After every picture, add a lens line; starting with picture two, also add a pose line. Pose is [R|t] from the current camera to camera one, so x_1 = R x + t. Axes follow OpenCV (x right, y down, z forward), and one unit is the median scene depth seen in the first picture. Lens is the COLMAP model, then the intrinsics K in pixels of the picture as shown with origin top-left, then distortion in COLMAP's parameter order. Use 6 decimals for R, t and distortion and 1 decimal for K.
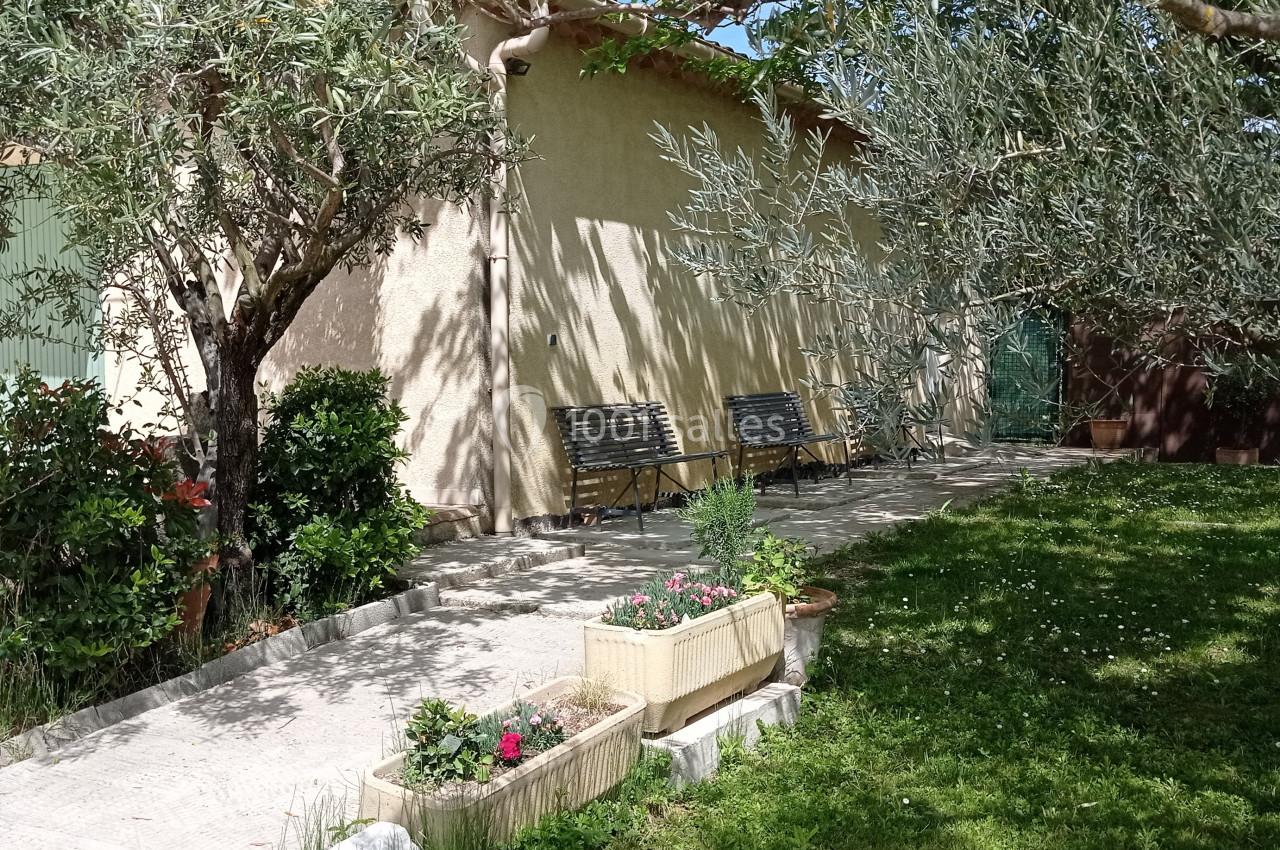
lens RADIAL K [[1364.8, 0, 640.0], [0, 1364.8, 425.0], [0, 0, 1]] dist [0.132835, -0.231452]
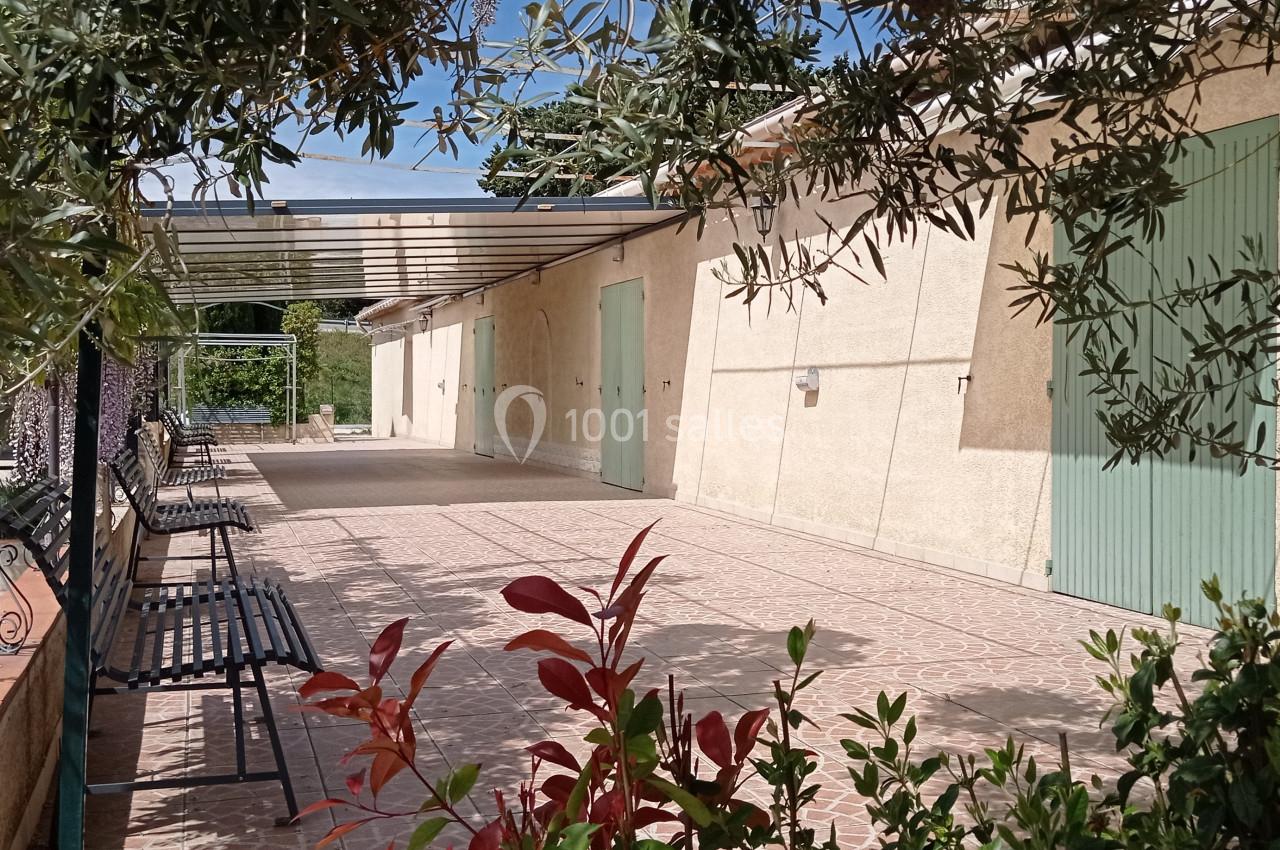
lens RADIAL K [[1364.8, 0, 640.0], [0, 1364.8, 425.0], [0, 0, 1]] dist [0.132835, -0.231452]
pose [[0.732267, 0.017170, -0.680802, -0.300468], [-0.031853, 0.999452, -0.009054, -0.064095], [0.680273, 0.028316, 0.732412, 0.624440]]
